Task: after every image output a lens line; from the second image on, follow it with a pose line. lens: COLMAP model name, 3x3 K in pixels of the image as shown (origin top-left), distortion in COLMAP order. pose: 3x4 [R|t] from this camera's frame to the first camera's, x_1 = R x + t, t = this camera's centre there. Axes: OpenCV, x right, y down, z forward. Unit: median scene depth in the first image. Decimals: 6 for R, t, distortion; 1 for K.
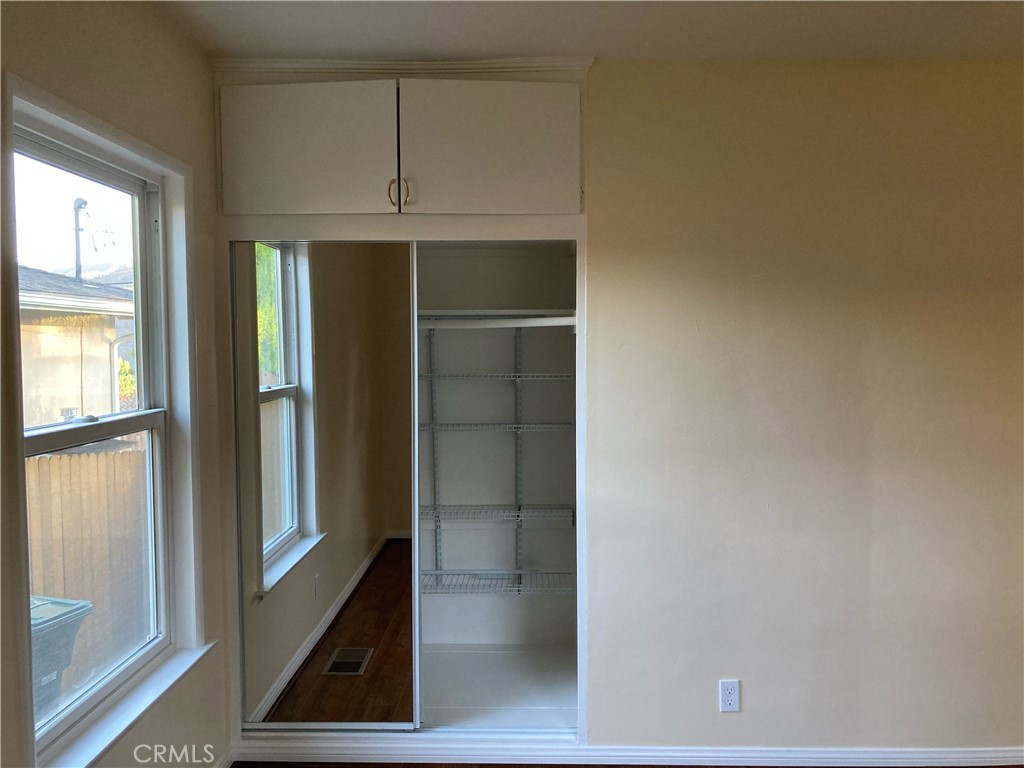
lens RADIAL K [[851.3, 0, 519.0], [0, 851.3, 381.9], [0, 0, 1]] dist [0.148971, -0.401060]
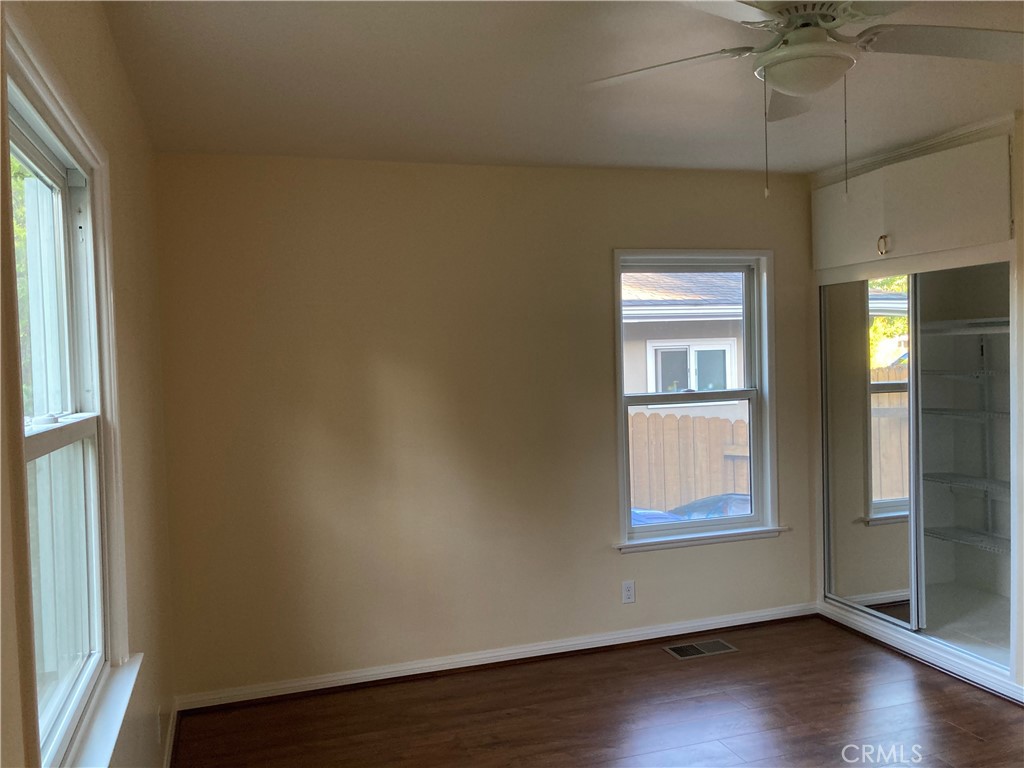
lens RADIAL K [[852.7, 0, 526.3], [0, 852.7, 389.8], [0, 0, 1]] dist [0.048415, -0.056804]
pose [[0.336415, 0.033768, -0.941108, 0.886041], [-0.009904, 0.999429, 0.032320, -0.017467], [0.941662, -0.001552, 0.336557, -0.039476]]
